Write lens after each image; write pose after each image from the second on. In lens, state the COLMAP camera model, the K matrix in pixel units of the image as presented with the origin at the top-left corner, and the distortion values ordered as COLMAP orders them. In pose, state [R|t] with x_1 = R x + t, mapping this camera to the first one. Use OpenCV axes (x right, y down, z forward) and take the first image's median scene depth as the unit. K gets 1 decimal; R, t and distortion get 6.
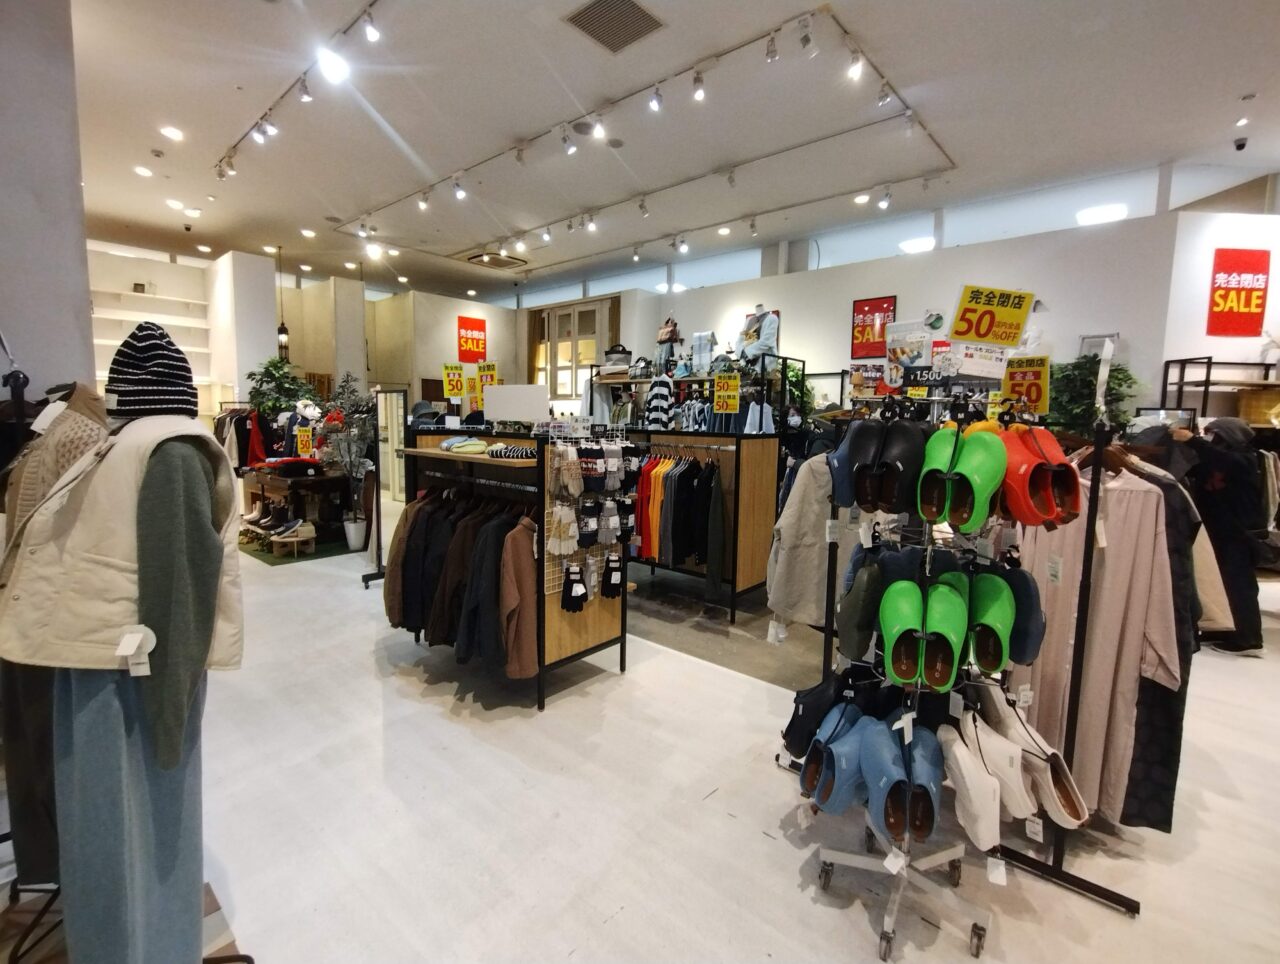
lens RADIAL K [[589.3, 0, 641.9], [0, 589.3, 479.4], [0, 0, 1]] dist [-0.008927, 0.000950]
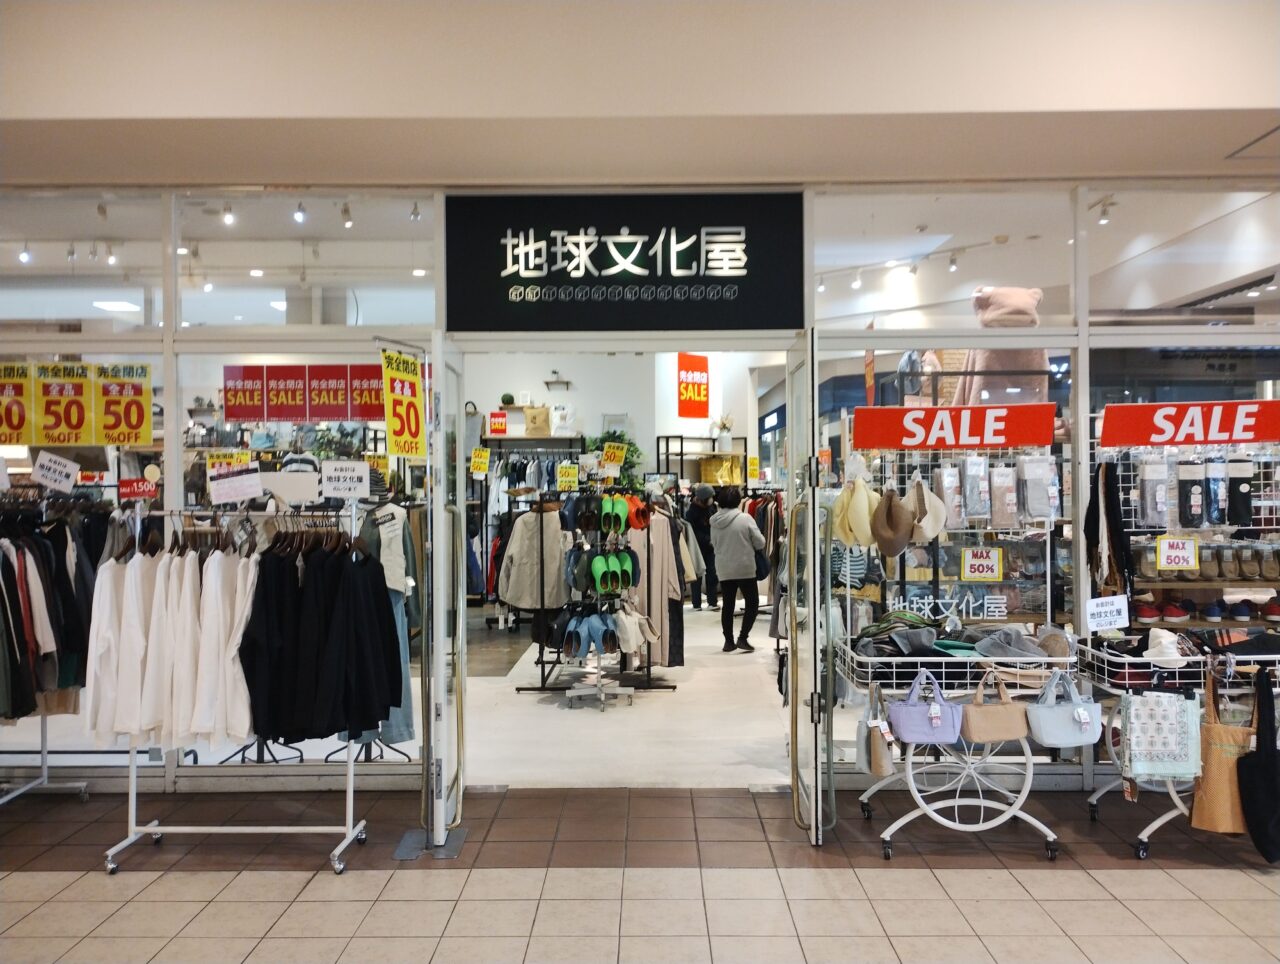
lens RADIAL K [[1066.6, 0, 639.9], [0, 1066.6, 480.6], [0, 0, 1]] dist [0.010404, -0.008456]
pose [[0.754229, -0.024718, 0.656146, -0.705188], [0.088722, 0.993963, -0.064541, 0.045315], [-0.650590, 0.106893, 0.751869, -0.761851]]
